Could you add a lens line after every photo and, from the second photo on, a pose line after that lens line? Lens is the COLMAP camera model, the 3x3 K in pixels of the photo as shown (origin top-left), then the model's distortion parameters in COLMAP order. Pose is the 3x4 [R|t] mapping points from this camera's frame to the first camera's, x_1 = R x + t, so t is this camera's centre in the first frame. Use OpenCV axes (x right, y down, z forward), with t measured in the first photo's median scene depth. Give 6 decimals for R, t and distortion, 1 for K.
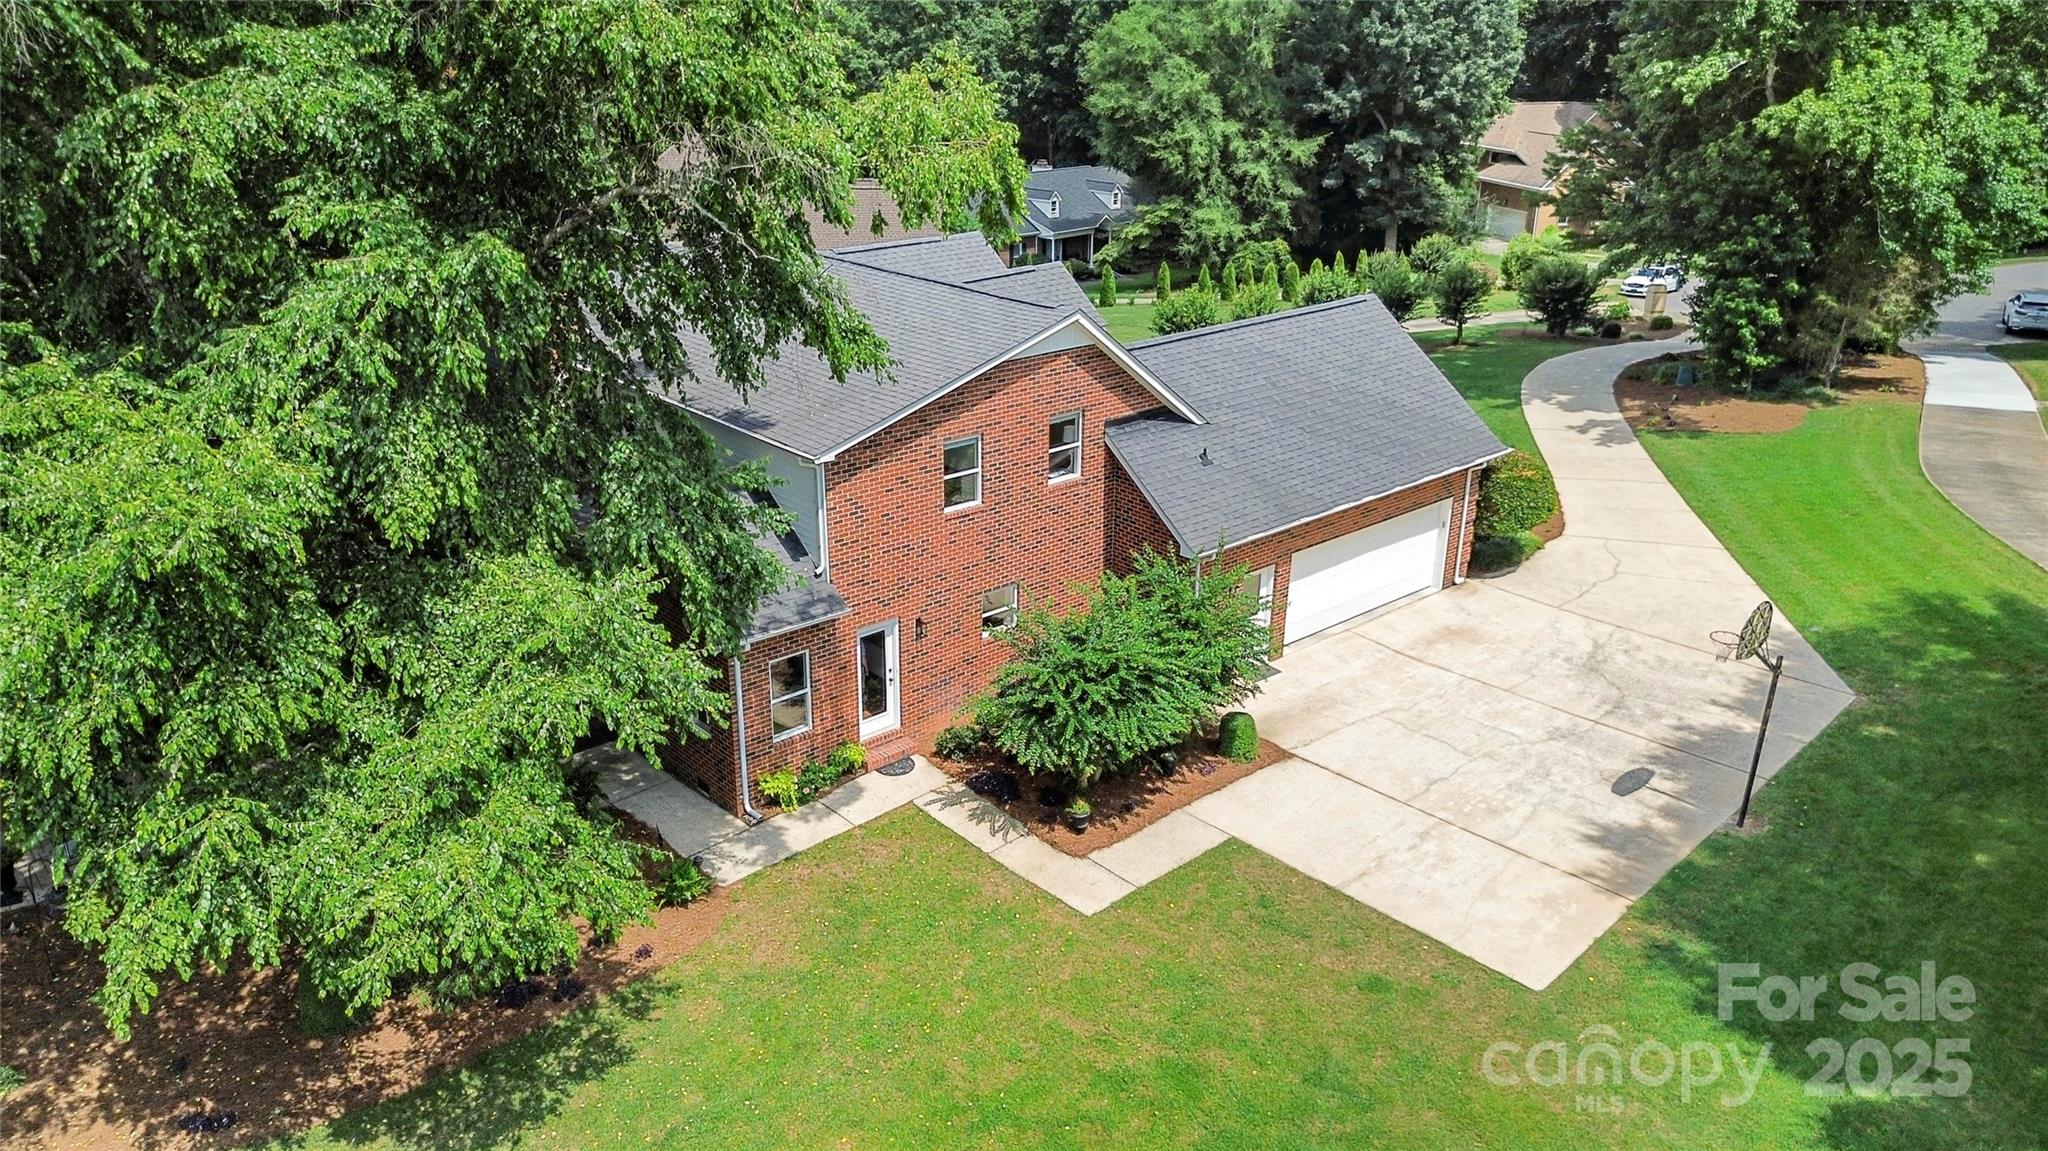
lens RADIAL K [[1476.7, 0, 1032.5], [0, 1476.7, 574.3], [0, 0, 1]] dist [0.046385, -0.006905]
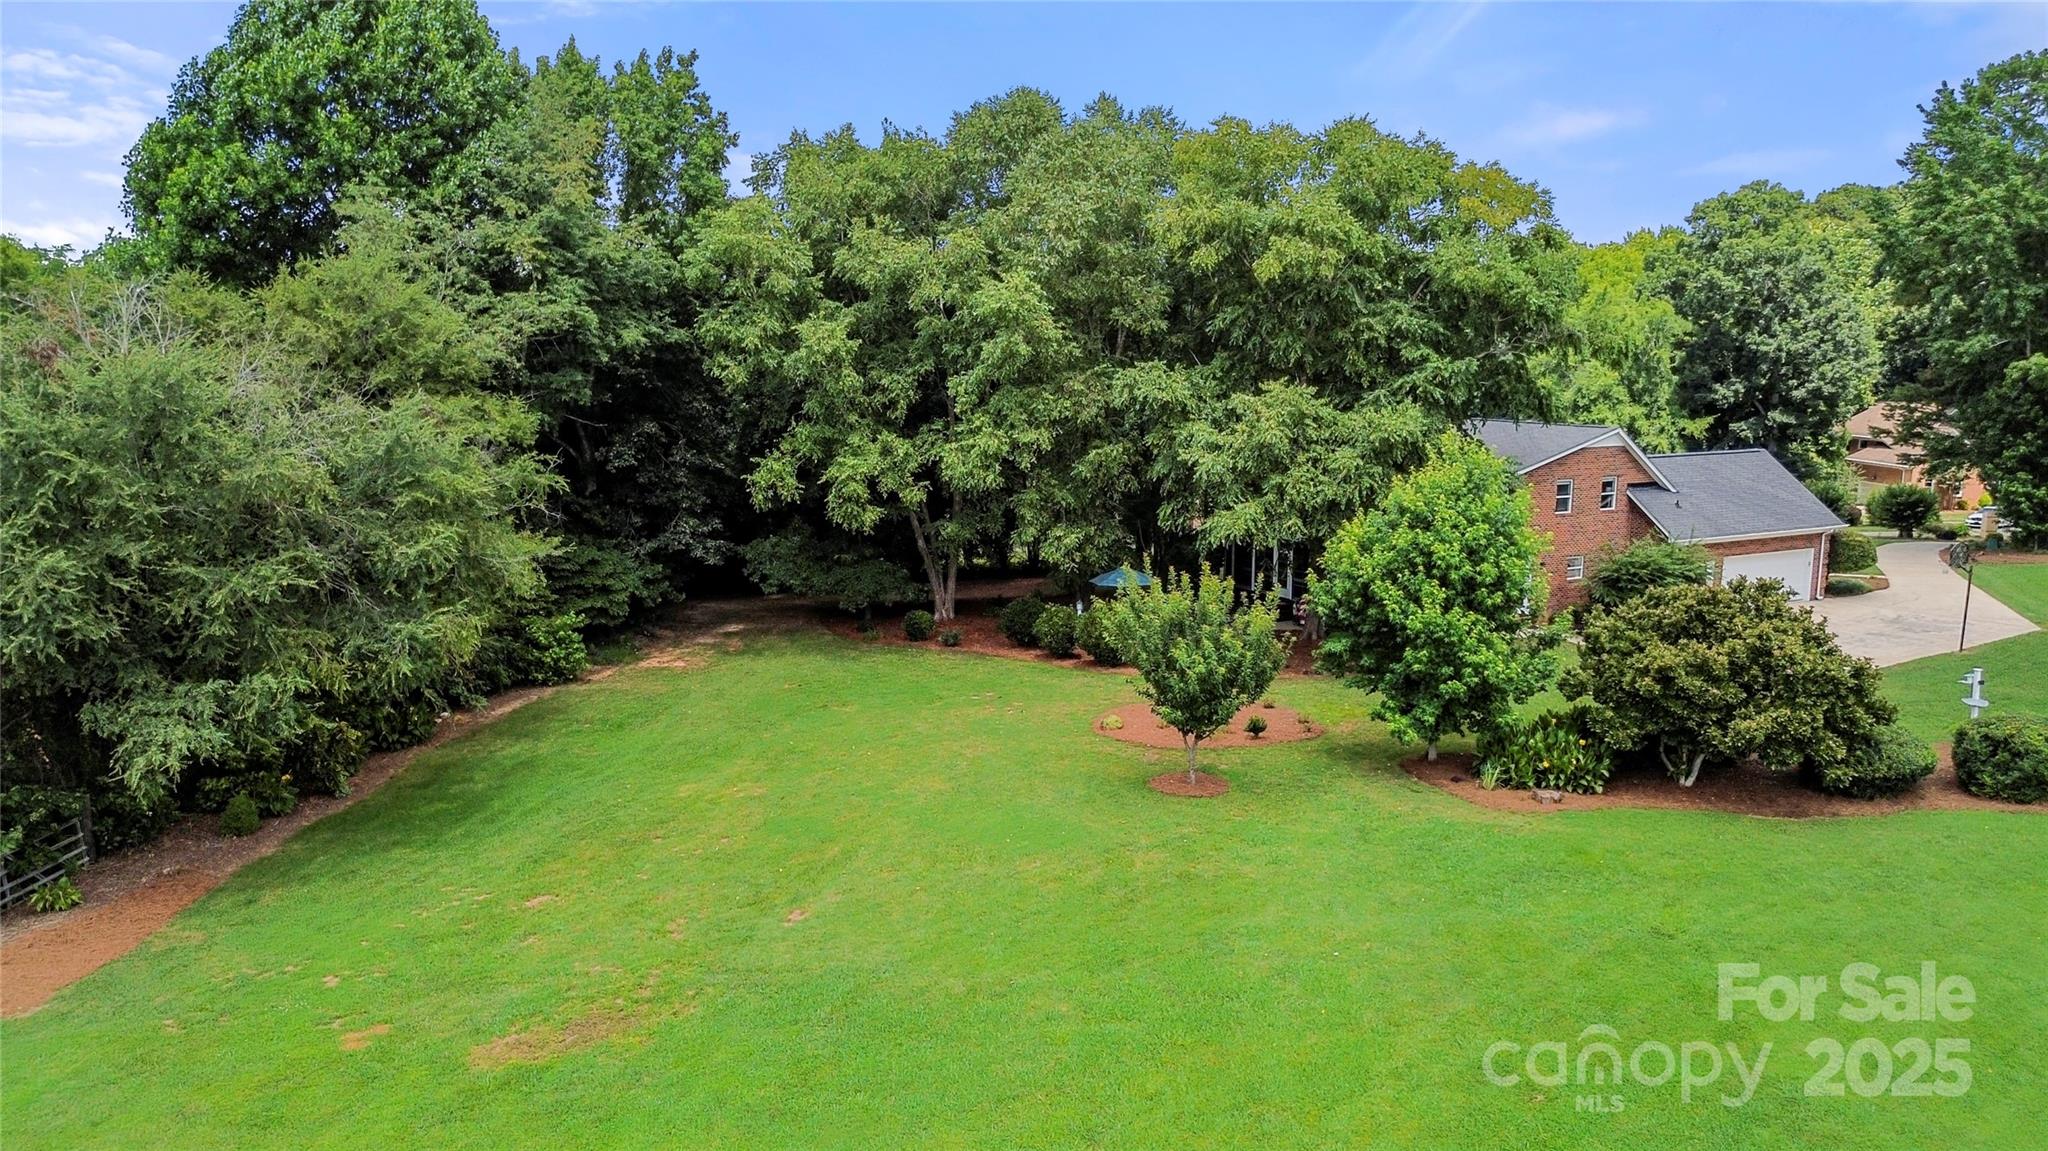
lens RADIAL K [[1476.7, 0, 1019.9], [0, 1476.7, 582.9], [0, 0, 1]] dist [0.046385, -0.006905]
pose [[0.972503, 0.039844, -0.229457, -0.098672], [-0.086321, 0.976747, -0.196248, 0.171911], [0.216302, 0.210659, 0.953329, -0.388143]]
